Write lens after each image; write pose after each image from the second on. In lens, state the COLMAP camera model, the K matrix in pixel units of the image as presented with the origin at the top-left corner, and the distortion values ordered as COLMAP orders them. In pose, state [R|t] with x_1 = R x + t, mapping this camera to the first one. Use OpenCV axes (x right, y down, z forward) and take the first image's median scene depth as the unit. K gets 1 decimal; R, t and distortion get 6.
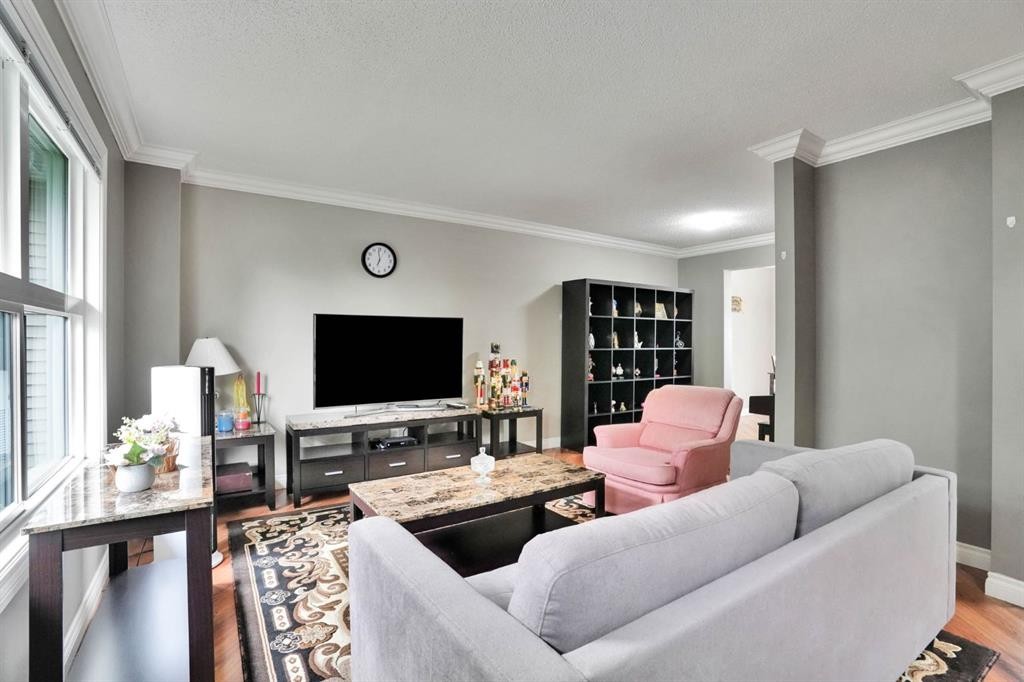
lens RADIAL K [[478.6, 0, 509.1], [0, 478.6, 346.0], [0, 0, 1]] dist [-0.040269, 0.010369]
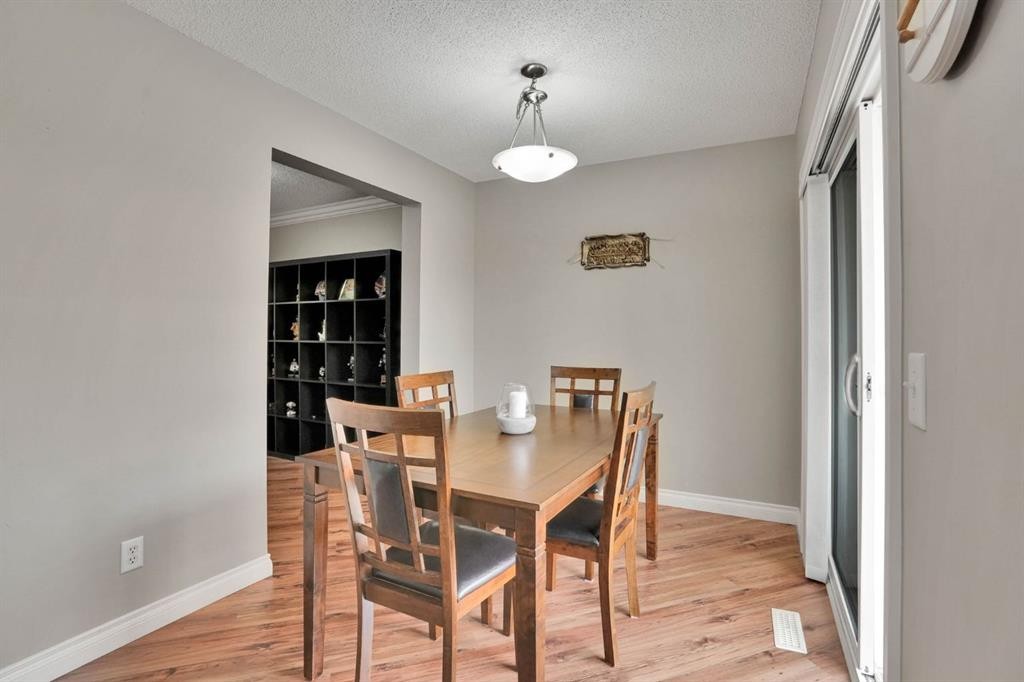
lens RADIAL K [[478.6, 0, 518.4], [0, 478.6, 334.2], [0, 0, 1]] dist [-0.040269, 0.010369]
pose [[0.469751, -0.001320, -0.882798, 2.026620], [-0.009933, 0.999928, -0.006781, -0.004831], [0.882743, 0.011954, 0.469704, 1.715133]]
